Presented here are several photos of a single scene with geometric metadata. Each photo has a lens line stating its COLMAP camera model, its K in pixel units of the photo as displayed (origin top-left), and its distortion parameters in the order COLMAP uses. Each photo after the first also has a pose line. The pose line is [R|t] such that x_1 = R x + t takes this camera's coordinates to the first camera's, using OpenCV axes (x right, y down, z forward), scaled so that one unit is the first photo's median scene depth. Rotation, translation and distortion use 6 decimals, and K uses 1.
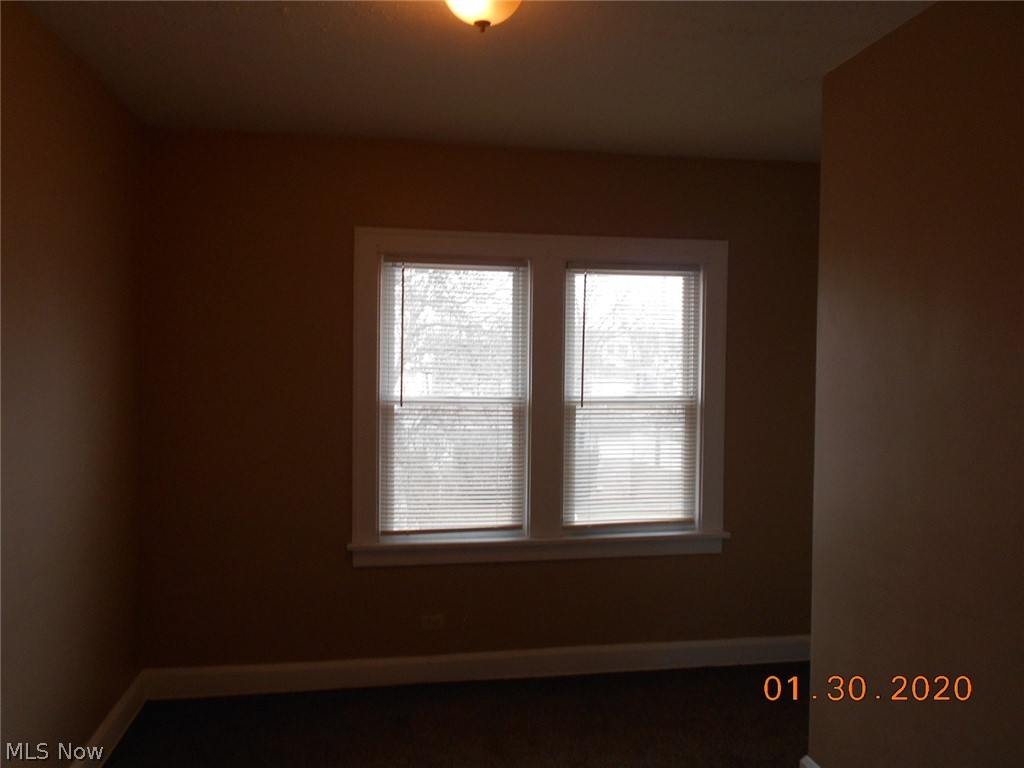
lens RADIAL K [[764.8, 0, 512.4], [0, 764.8, 390.8], [0, 0, 1]] dist [-0.007607, 0.000386]
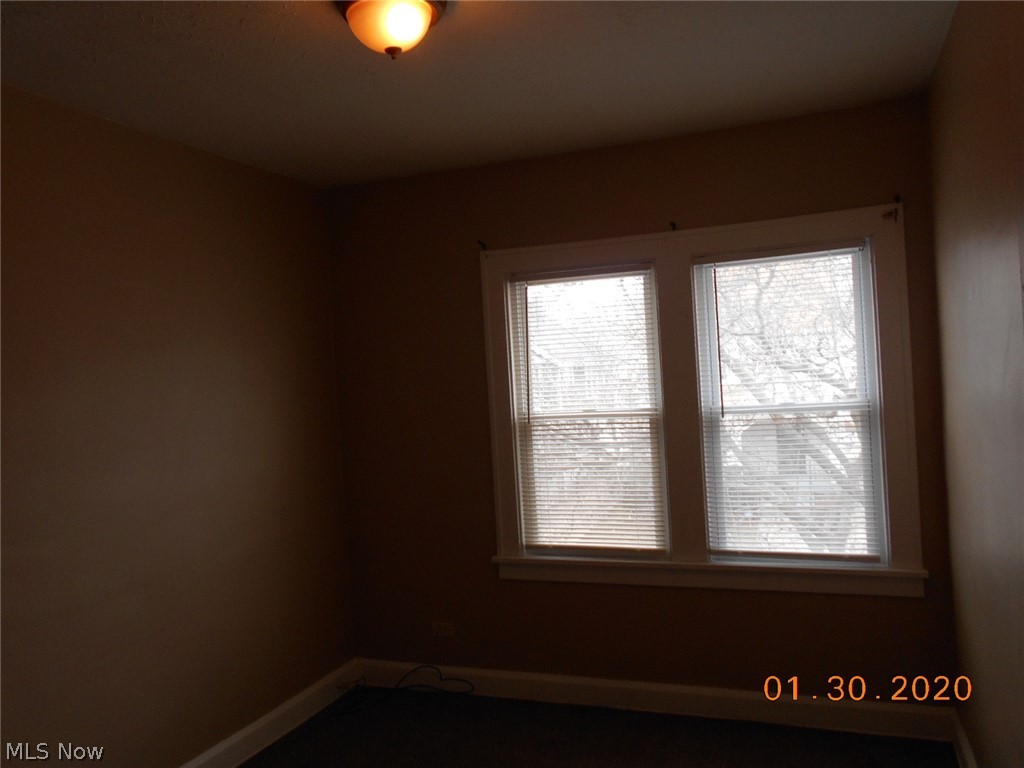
lens RADIAL K [[808.8, 0, 508.9], [0, 808.8, 382.5], [0, 0, 1]] dist [0.008438, -0.007277]
pose [[0.860374, -0.050131, -0.507191, 0.357498], [0.040544, 0.998729, -0.029938, -0.000848], [0.508047, 0.005195, 0.861314, 0.061716]]
